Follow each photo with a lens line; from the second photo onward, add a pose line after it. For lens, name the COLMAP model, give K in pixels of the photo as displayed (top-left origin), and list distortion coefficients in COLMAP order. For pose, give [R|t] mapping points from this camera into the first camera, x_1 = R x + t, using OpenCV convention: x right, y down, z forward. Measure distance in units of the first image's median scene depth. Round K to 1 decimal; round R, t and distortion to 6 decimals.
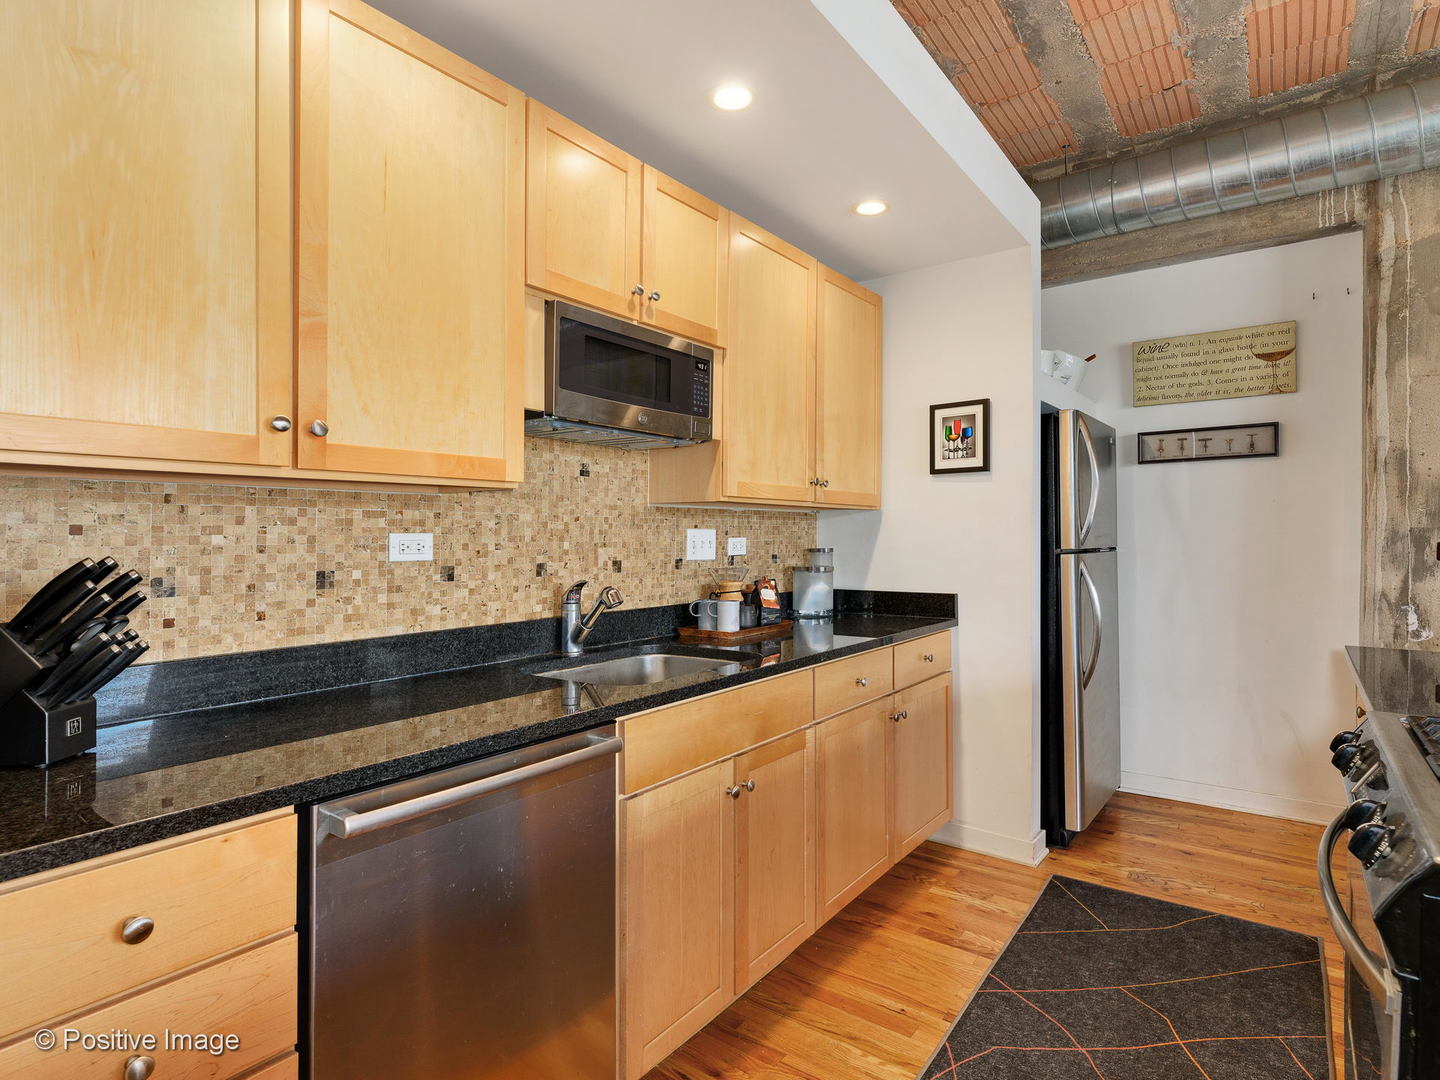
lens RADIAL K [[769.5, 0, 783.0], [0, 769.5, 529.3], [0, 0, 1]] dist [-0.002026, -0.000370]
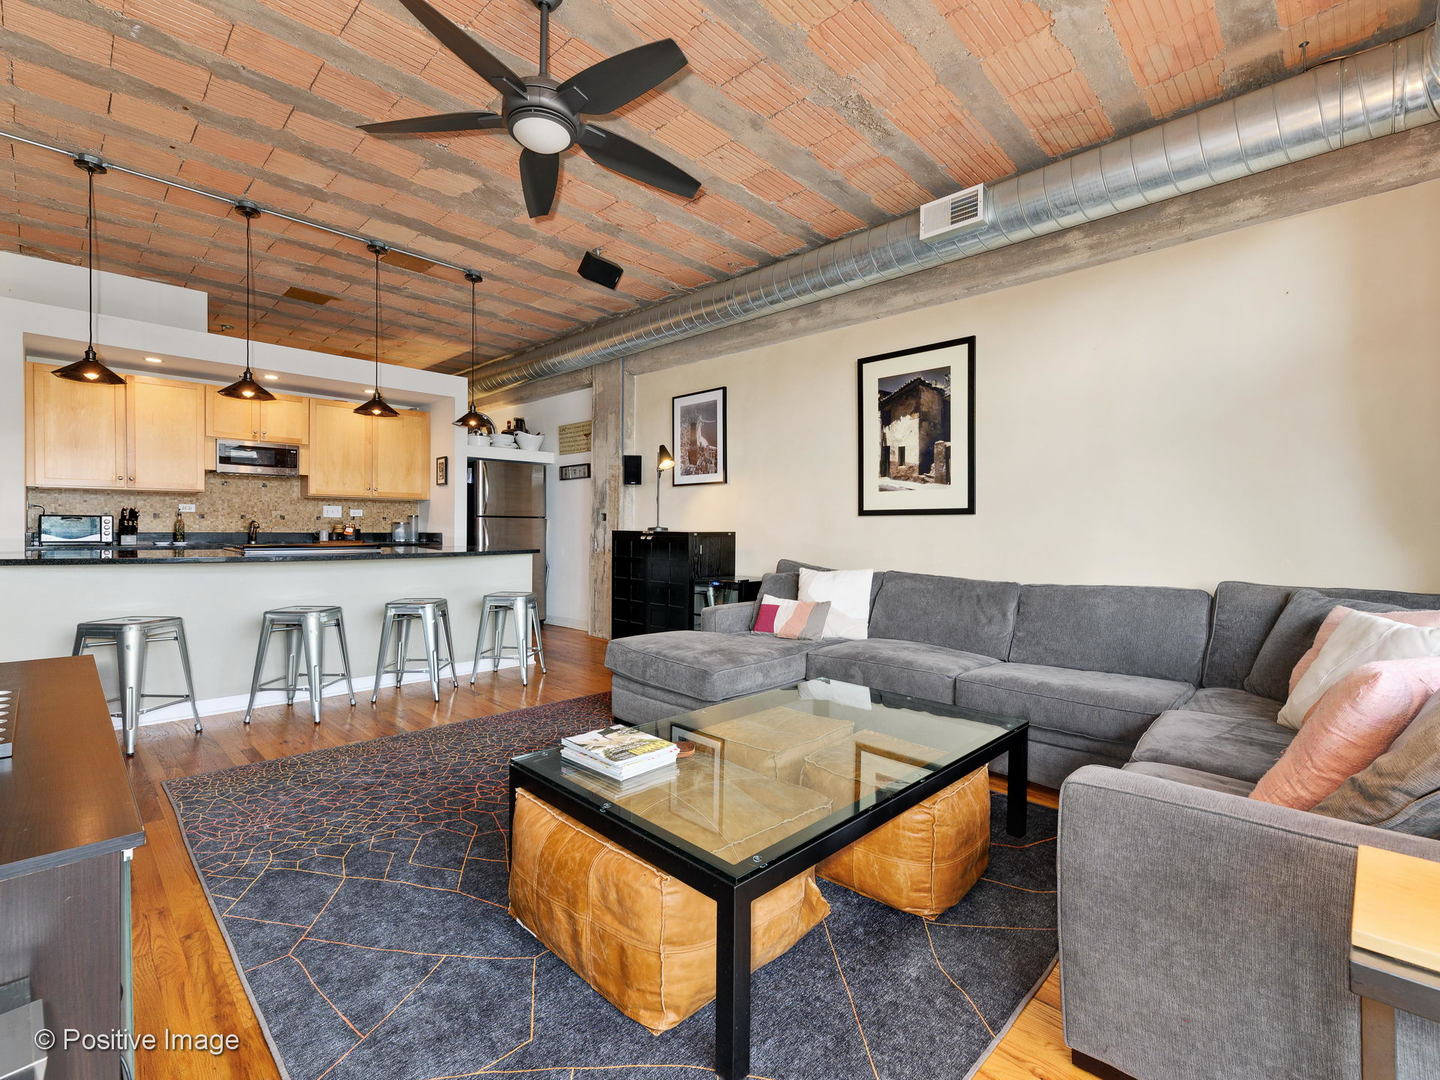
lens RADIAL K [[667.7, 0, 756.1], [0, 667.7, 534.9], [0, 0, 1]] dist [-0.001632, -0.000483]
pose [[0.990523, 0.013261, -0.136707, 1.727791], [-0.010640, 0.999746, 0.019885, 0.039596], [0.136936, -0.018242, 0.990412, -1.147542]]
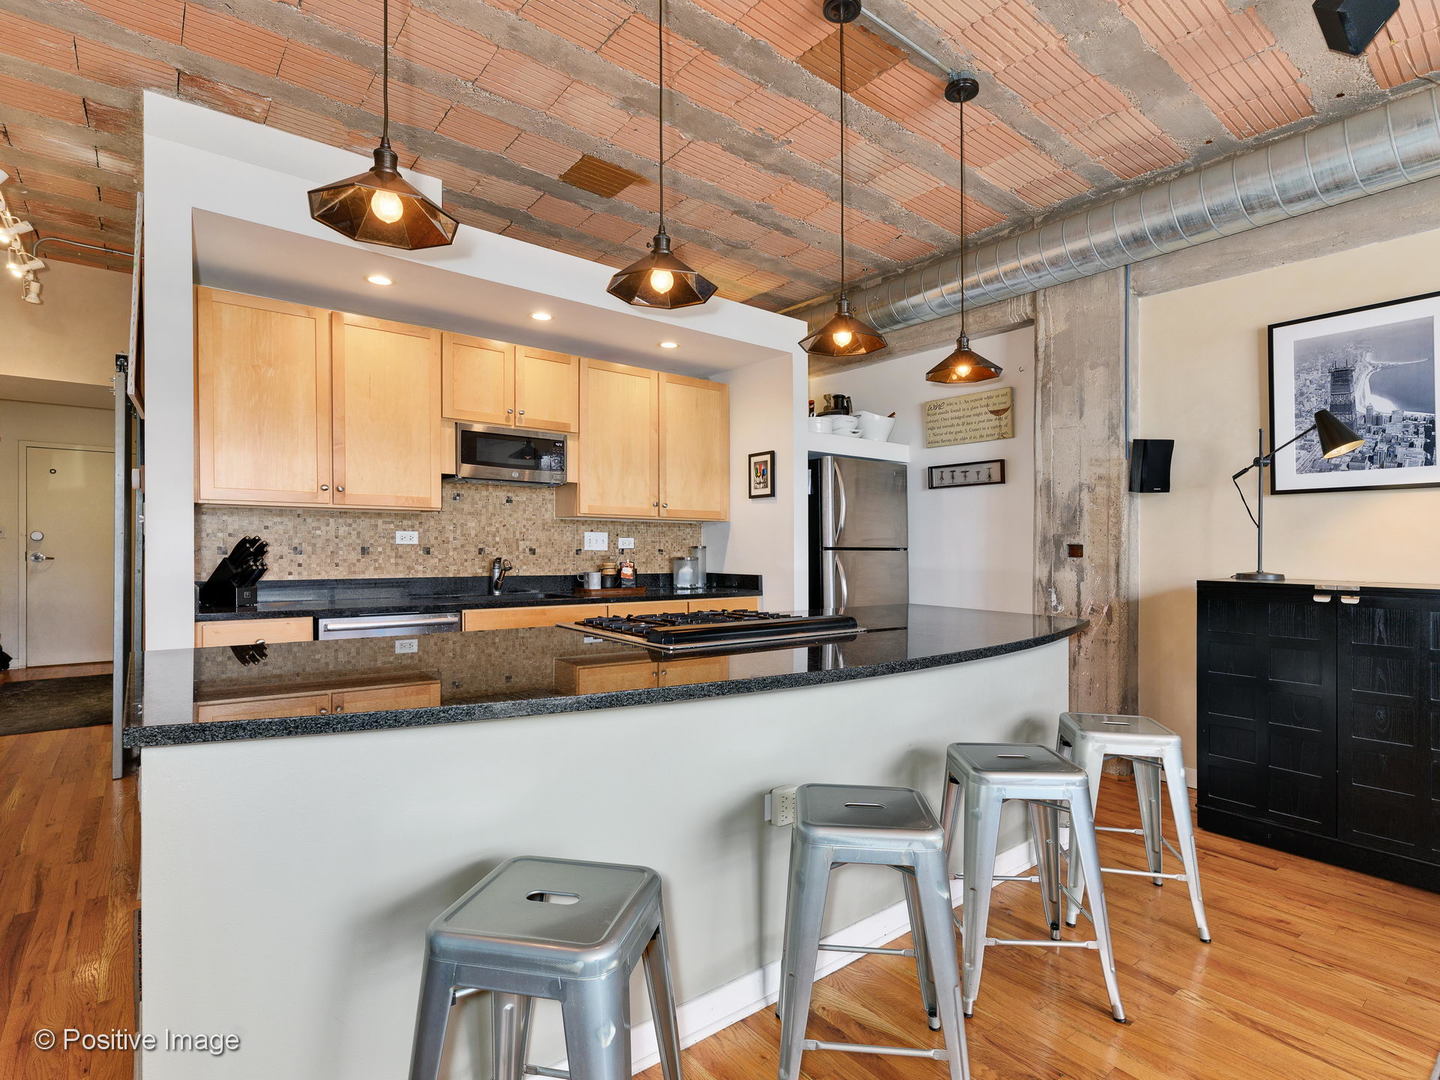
lens RADIAL K [[746.3, 0, 767.3], [0, 746.3, 559.0], [0, 0, 1]] dist [-0.000833, -0.000385]
pose [[0.965670, 0.014569, -0.259364, 0.708919], [-0.008700, 0.999680, 0.023764, 0.016765], [0.259627, -0.020692, 0.965487, -0.519567]]
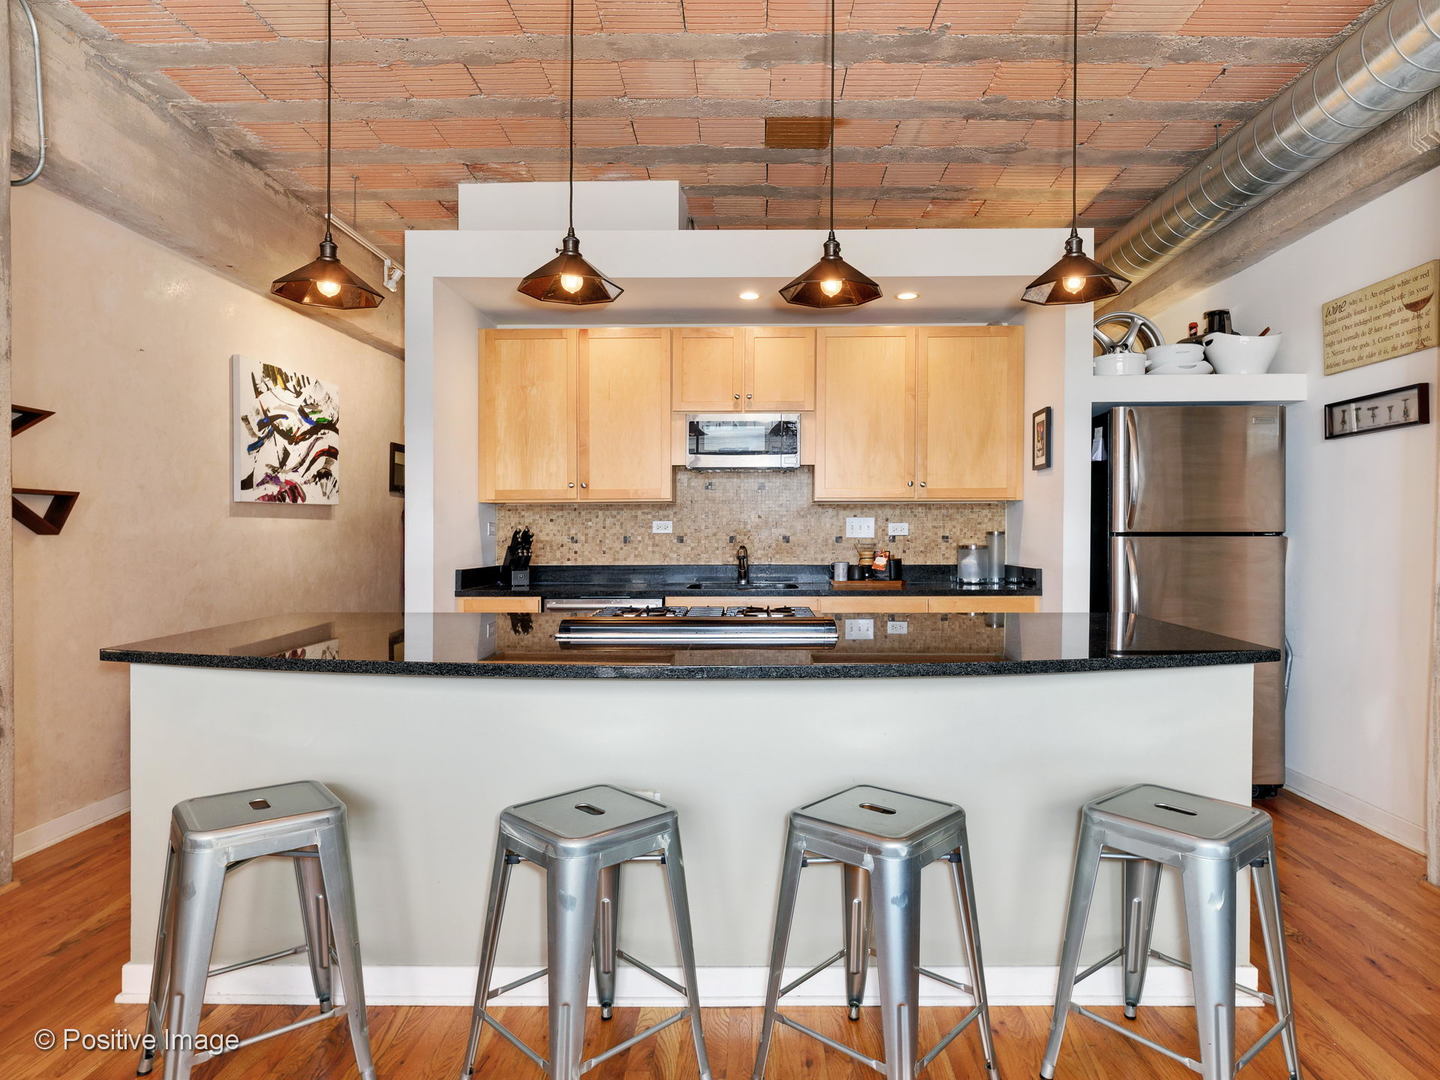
lens RADIAL K [[898.4, 0, 721.3], [0, 898.4, 561.4], [0, 0, 1]] dist [-0.003327, -0.001151]
pose [[0.553509, 0.030304, -0.832292, 1.258783], [0.008240, 0.999090, 0.041858, 0.010133], [0.832802, -0.030027, 0.552756, -0.228505]]
